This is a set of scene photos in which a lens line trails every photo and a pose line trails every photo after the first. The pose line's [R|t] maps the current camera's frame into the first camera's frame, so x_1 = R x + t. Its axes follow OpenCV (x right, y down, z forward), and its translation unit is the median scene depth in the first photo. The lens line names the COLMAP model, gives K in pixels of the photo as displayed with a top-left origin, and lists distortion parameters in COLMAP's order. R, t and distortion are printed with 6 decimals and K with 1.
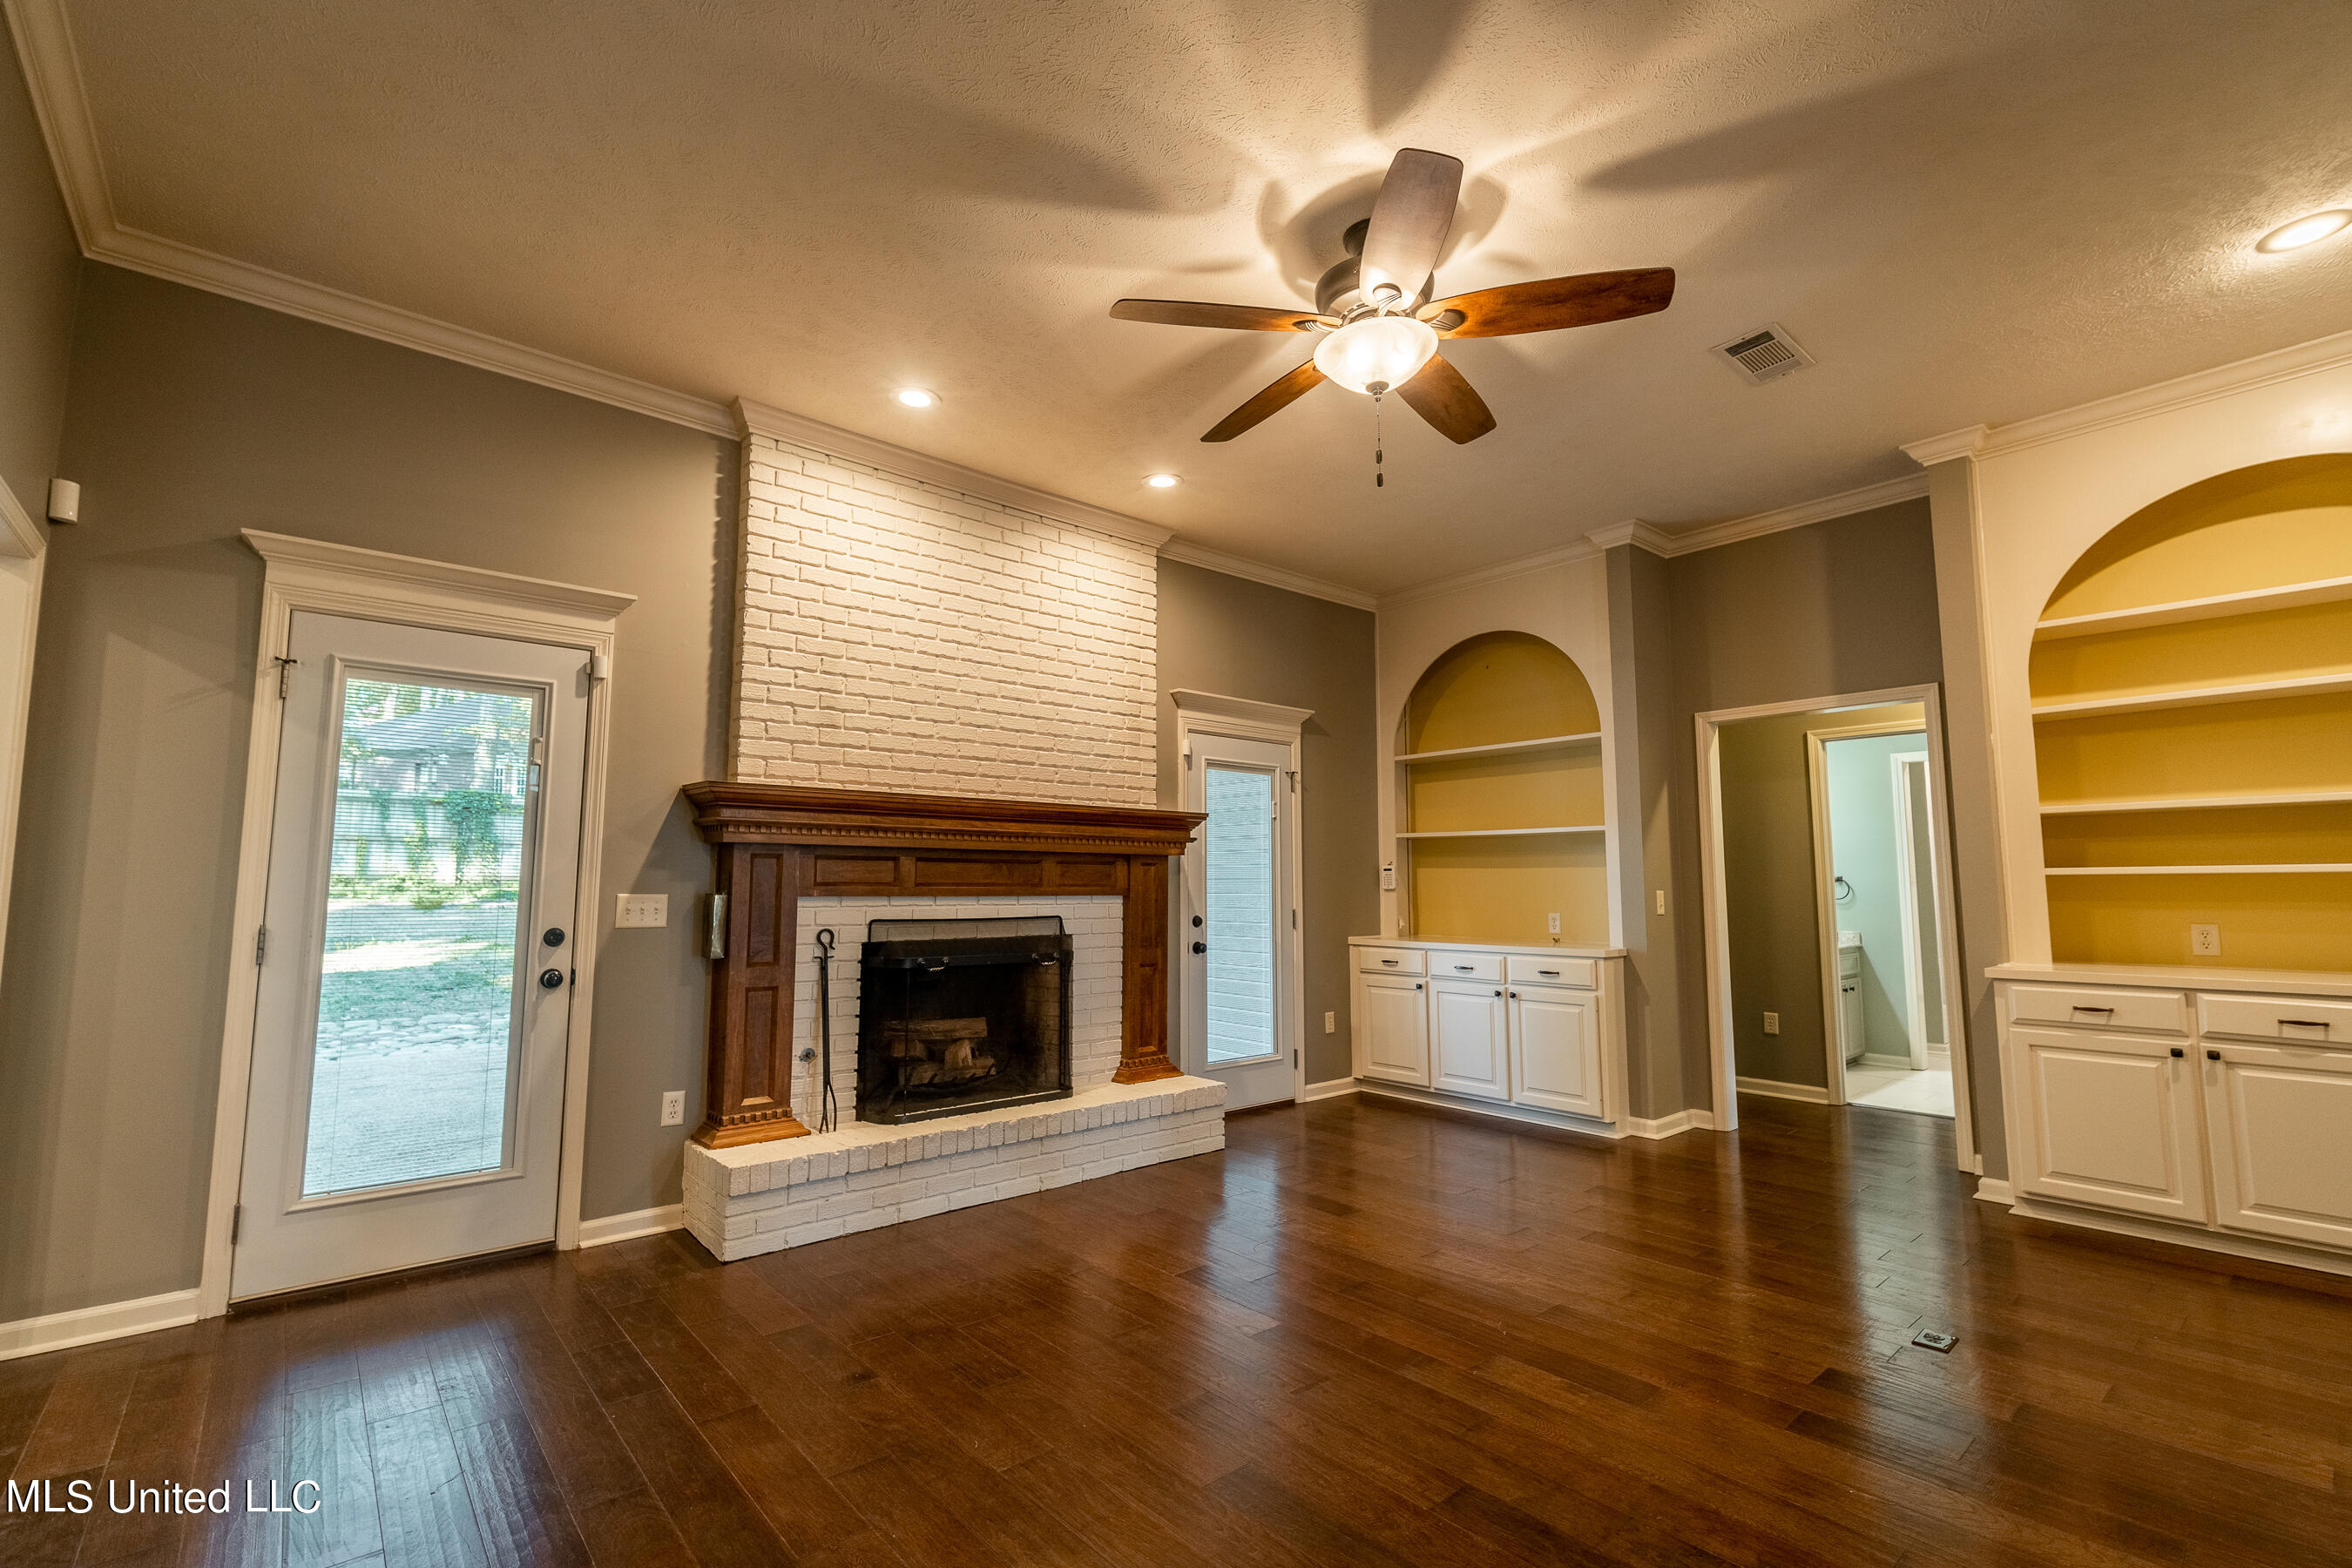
lens RADIAL K [[1024.2, 0, 1173.5], [0, 1024.2, 787.4], [0, 0, 1]] dist [0.008414, -0.000701]
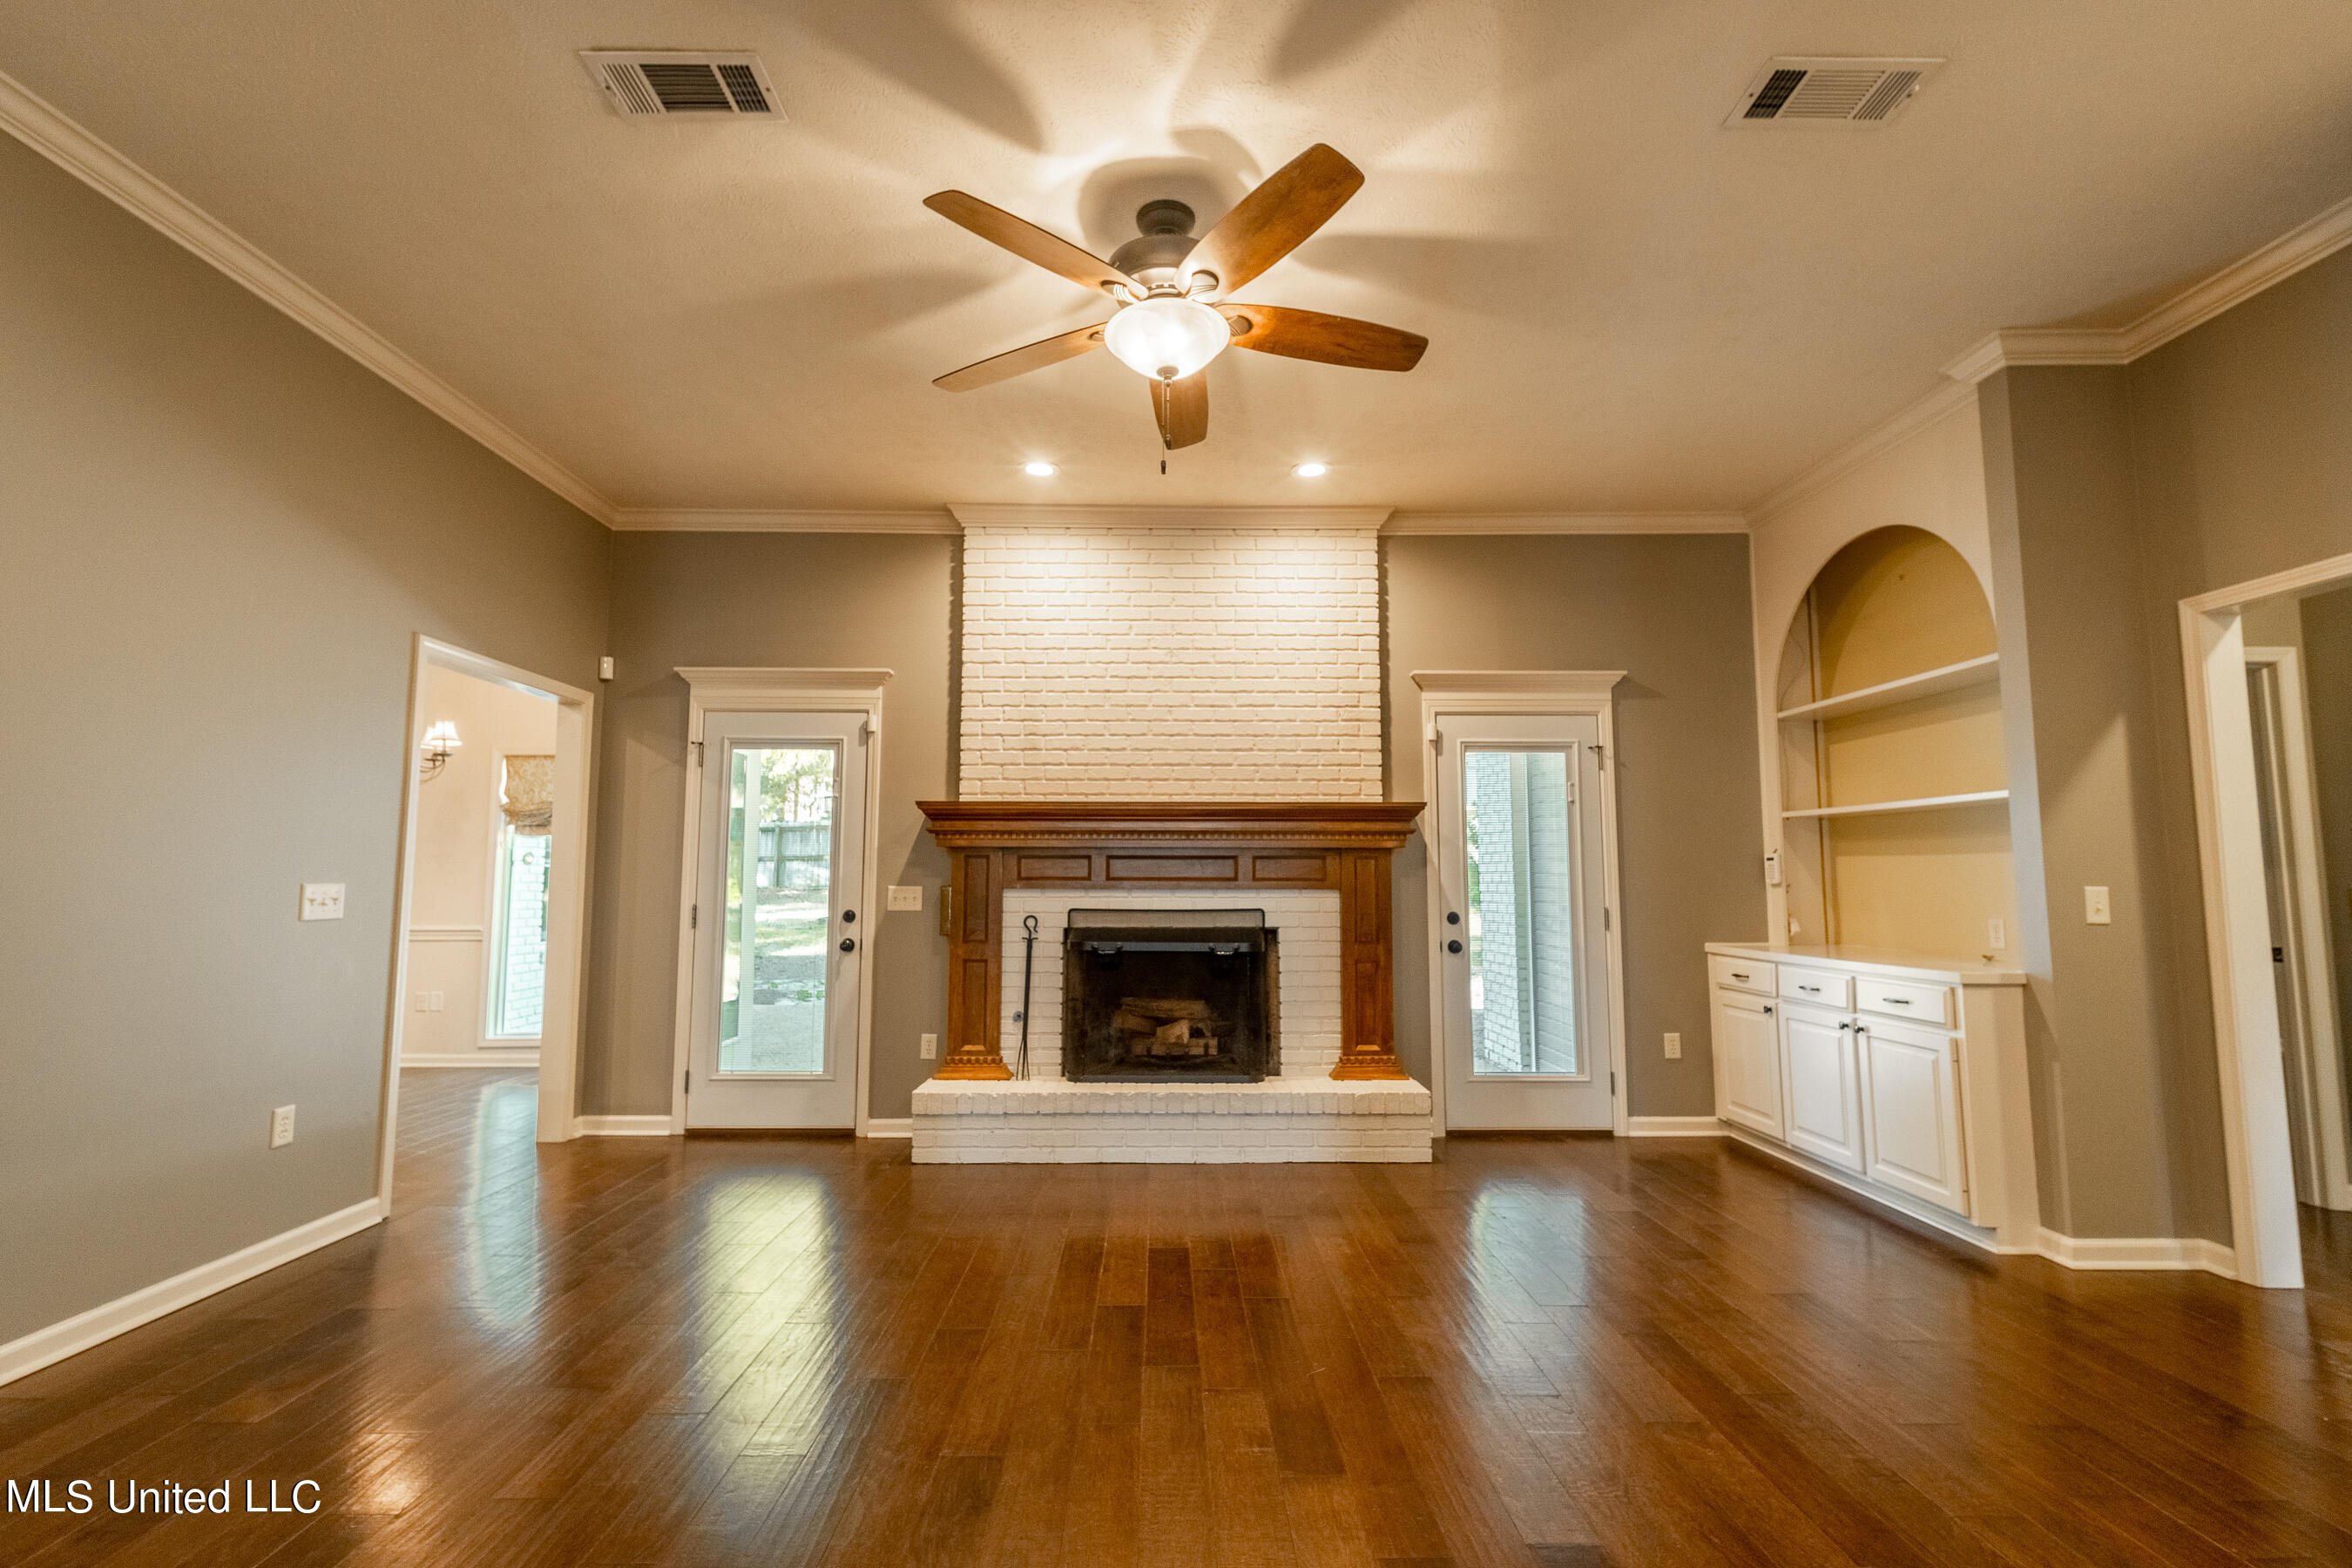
lens RADIAL K [[1024.2, 0, 1164.3], [0, 1024.2, 785.0], [0, 0, 1]] dist [0.008414, -0.000701]
pose [[0.765084, -0.061055, -0.641029, 0.486749], [0.062607, 0.997831, -0.020315, 0.015026], [0.640880, -0.024590, 0.767248, 0.142187]]
